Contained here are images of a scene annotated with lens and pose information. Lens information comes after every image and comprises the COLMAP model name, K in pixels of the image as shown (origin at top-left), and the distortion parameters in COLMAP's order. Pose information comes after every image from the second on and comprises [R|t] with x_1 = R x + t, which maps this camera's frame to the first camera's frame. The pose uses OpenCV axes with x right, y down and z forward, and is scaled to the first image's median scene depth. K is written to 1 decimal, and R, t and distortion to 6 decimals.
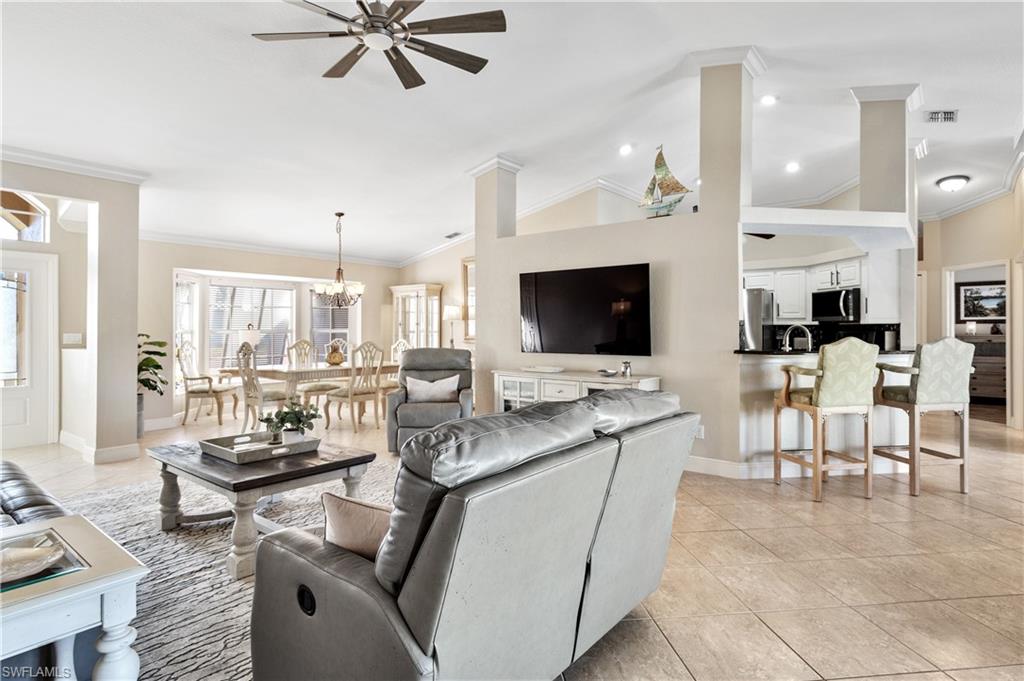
lens RADIAL K [[538.6, 0, 517.2], [0, 538.6, 336.2], [0, 0, 1]] dist [-0.009157, -0.000880]
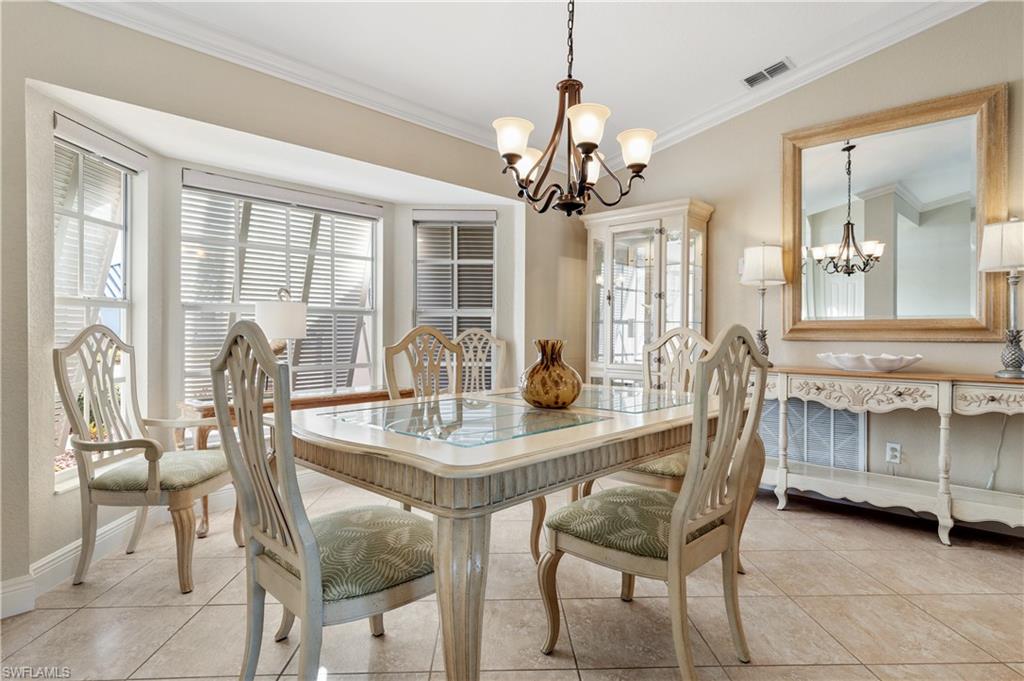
lens RADIAL K [[571.1, 0, 523.3], [0, 571.1, 335.8], [0, 0, 1]] dist [0.006634, 0.001580]
pose [[0.996902, 0.003465, -0.078581, -0.266777], [-0.003694, 0.999989, -0.002762, 0.012236], [0.078571, 0.003044, 0.996904, 0.552137]]
